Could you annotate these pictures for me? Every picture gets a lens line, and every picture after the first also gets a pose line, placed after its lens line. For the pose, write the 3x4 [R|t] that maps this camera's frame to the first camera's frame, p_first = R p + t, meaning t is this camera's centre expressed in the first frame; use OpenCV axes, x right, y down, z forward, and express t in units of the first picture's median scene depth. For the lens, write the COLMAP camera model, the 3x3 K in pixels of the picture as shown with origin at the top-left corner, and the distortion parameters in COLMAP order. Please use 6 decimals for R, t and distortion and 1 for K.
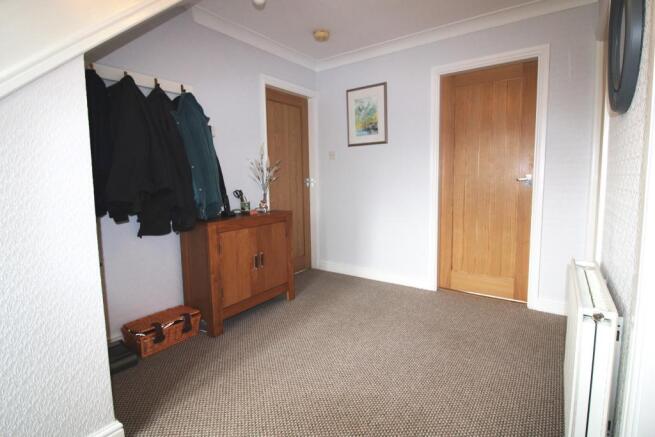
lens RADIAL K [[331.3, 0, 328.3], [0, 331.3, 208.8], [0, 0, 1]] dist [-0.001587, -0.000556]
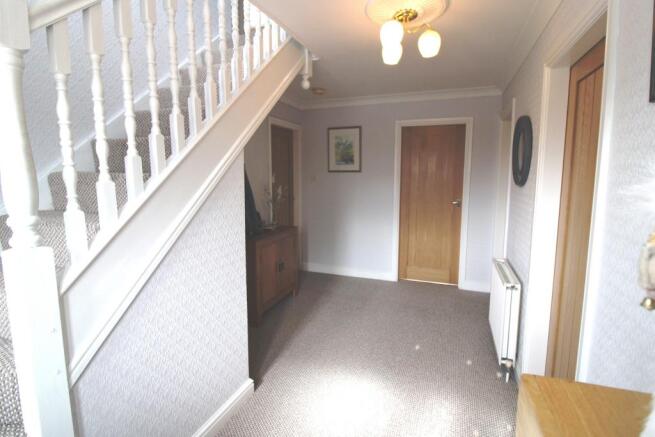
lens RADIAL K [[331.3, 0, 328.3], [0, 331.3, 208.8], [0, 0, 1]] dist [-0.001587, -0.000556]
pose [[0.966212, -0.009481, 0.257574, -0.297797], [0.007076, 0.999922, 0.010260, -0.068189], [-0.257651, -0.008090, 0.966204, -0.247860]]
